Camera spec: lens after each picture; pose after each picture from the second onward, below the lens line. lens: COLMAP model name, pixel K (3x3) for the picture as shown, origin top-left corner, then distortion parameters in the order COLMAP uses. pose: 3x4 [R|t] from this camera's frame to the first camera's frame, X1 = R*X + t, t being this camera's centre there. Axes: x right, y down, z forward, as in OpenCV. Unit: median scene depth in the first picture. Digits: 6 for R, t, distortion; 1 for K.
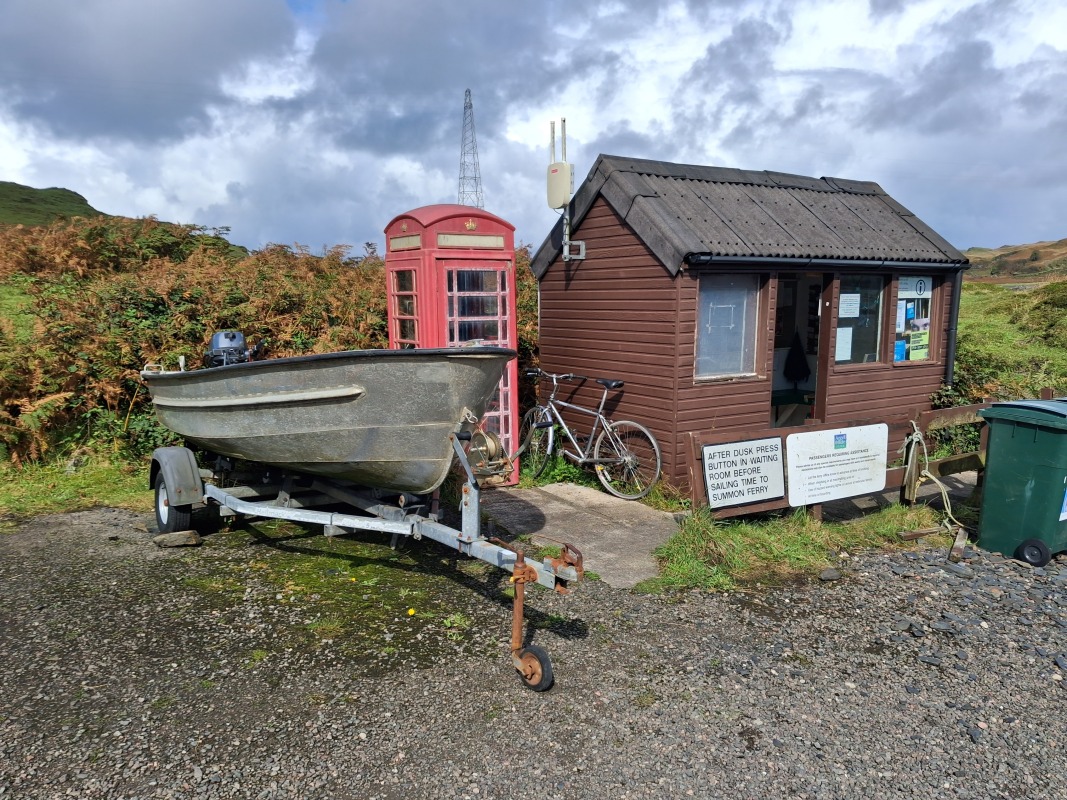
lens RADIAL K [[841.2, 0, 533.5], [0, 841.2, 400.0], [0, 0, 1]] dist [0.304342, -0.504840]
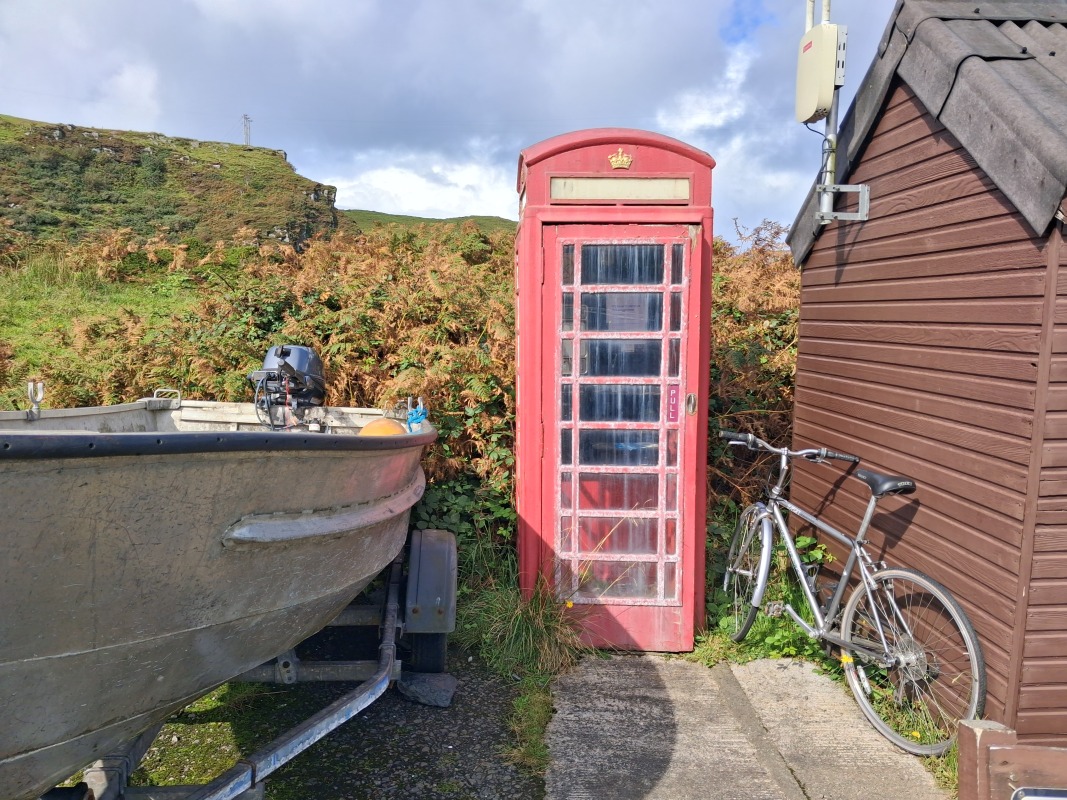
lens RADIAL K [[844.3, 0, 532.1], [0, 844.3, 429.9], [0, 0, 1]] dist [0.069830, -0.111890]
pose [[0.887731, 0.074537, -0.454288, 0.129208], [-0.070551, 0.997176, 0.025746, -0.046809], [0.454924, 0.009195, 0.890483, 0.501766]]
